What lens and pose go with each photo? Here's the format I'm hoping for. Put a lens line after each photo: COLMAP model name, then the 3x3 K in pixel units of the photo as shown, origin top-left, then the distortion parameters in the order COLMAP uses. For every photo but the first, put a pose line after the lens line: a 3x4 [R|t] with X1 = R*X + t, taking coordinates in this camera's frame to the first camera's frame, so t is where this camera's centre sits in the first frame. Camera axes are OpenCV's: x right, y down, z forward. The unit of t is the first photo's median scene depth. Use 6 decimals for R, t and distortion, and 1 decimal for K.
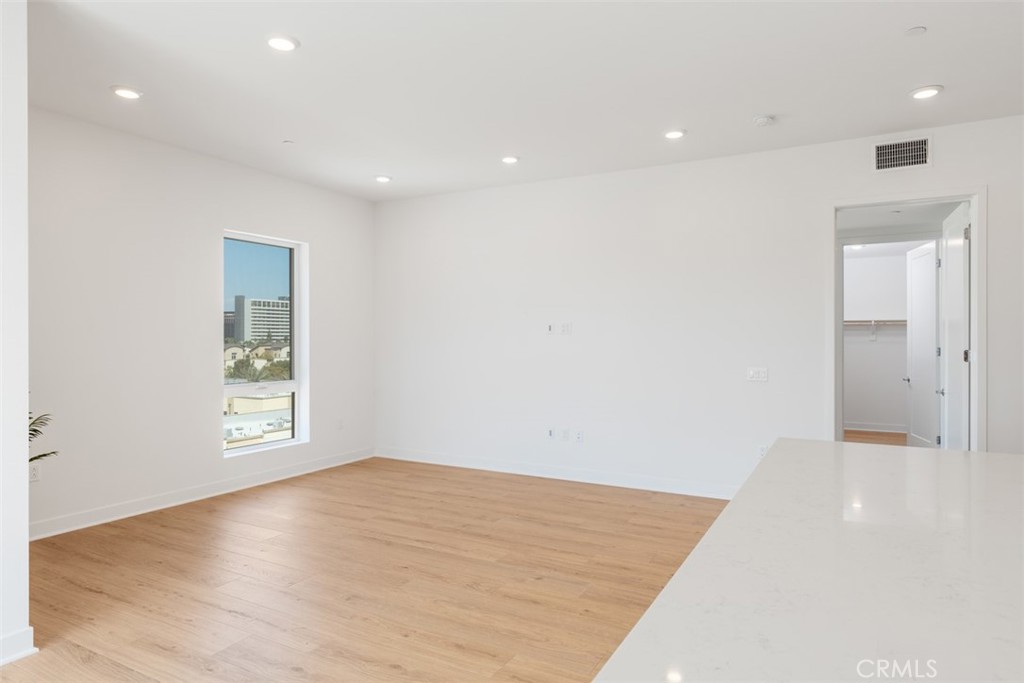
lens RADIAL K [[607.6, 0, 512.3], [0, 607.6, 340.9], [0, 0, 1]] dist [0.000428, -0.000061]
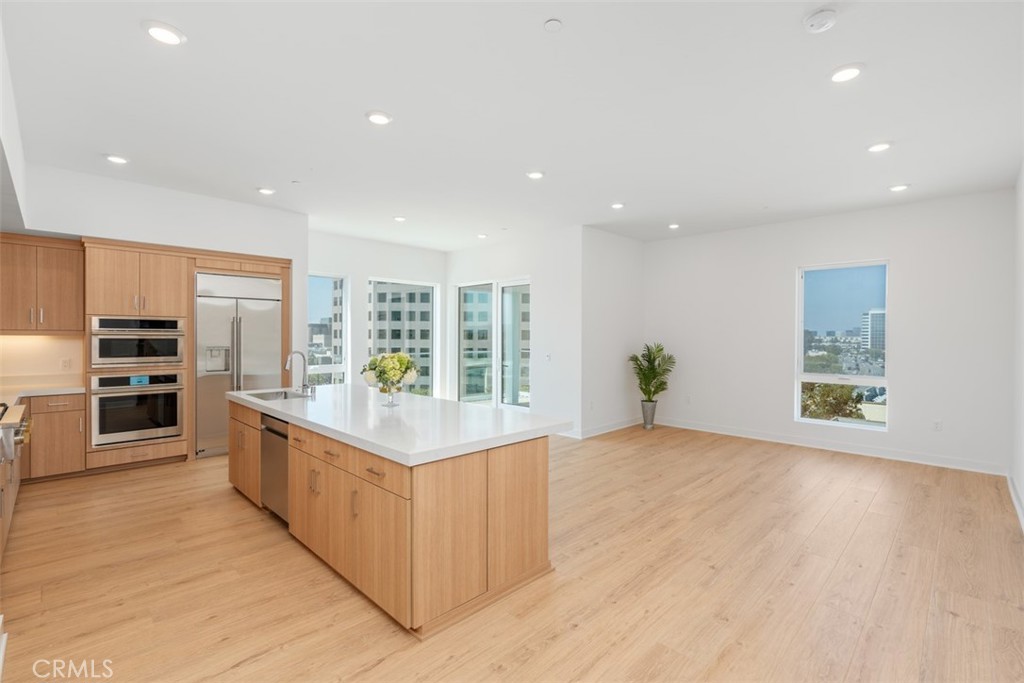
lens RADIAL K [[456.4, 0, 505.5], [0, 456.4, 343.9], [0, 0, 1]] dist [0.002733, 0.000258]
pose [[-0.286348, 0.013751, -0.958027, 1.111605], [-0.004146, 0.999870, 0.015591, -0.006484], [0.958117, 0.008437, -0.286254, 0.924742]]
